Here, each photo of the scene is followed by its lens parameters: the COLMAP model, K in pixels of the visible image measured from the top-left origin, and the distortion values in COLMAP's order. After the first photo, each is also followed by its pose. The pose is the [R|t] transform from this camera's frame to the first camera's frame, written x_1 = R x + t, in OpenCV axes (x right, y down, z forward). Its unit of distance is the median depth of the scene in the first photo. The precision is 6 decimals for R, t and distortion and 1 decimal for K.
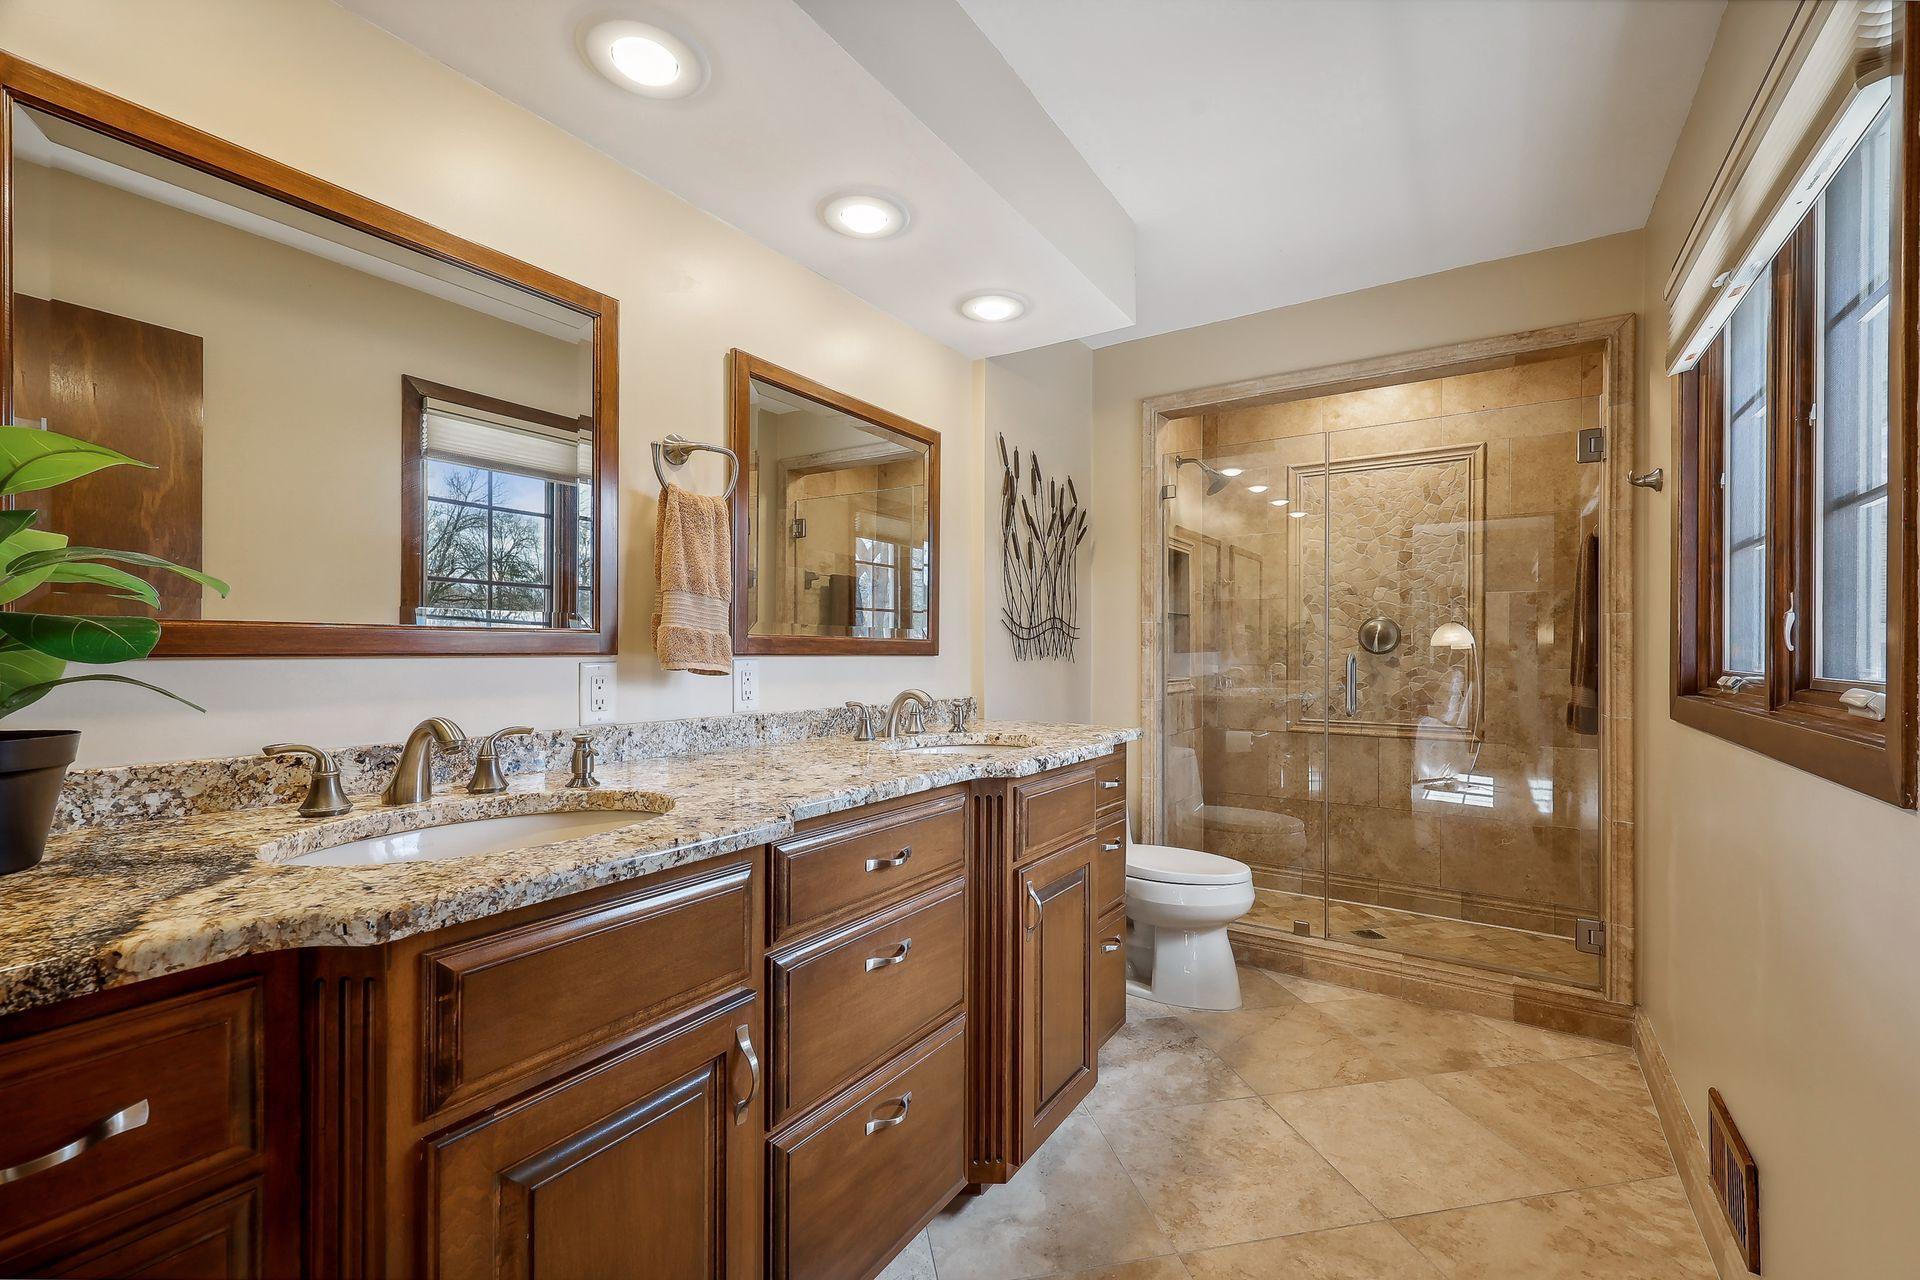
lens RADIAL K [[806.5, 0, 960.1], [0, 806.5, 646.9], [0, 0, 1]] dist [-0.001104, -0.000733]
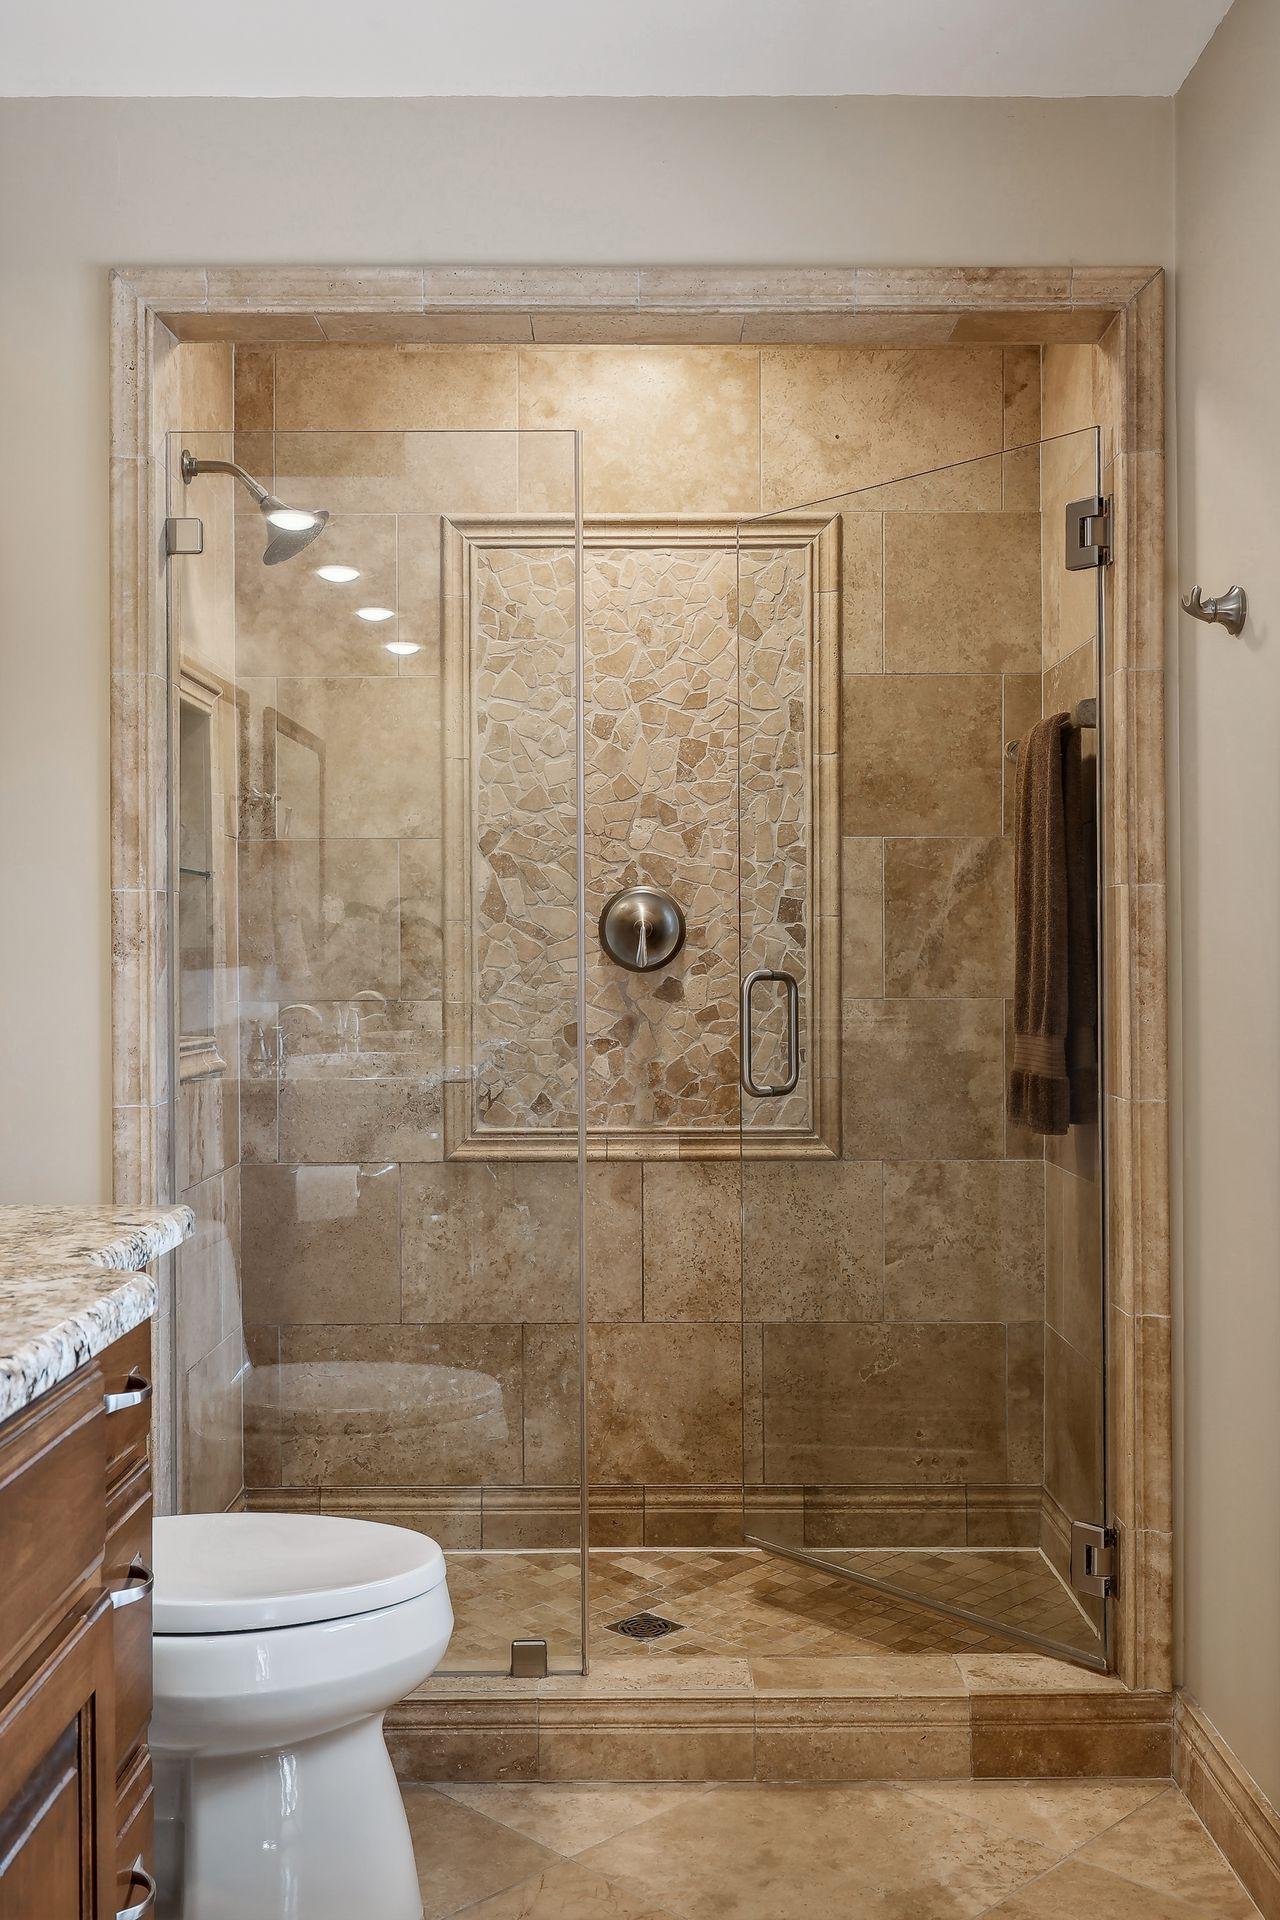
lens RADIAL K [[1800.8, 0, 642.0], [0, 1800.8, 955.2], [0, 0, 1]] dist [0.003359, 0.000000]
pose [[0.831443, -0.006206, 0.555576, -0.023304], [0.004807, 0.999981, 0.003976, -0.003729], [-0.555590, -0.000635, 0.831456, 0.198953]]
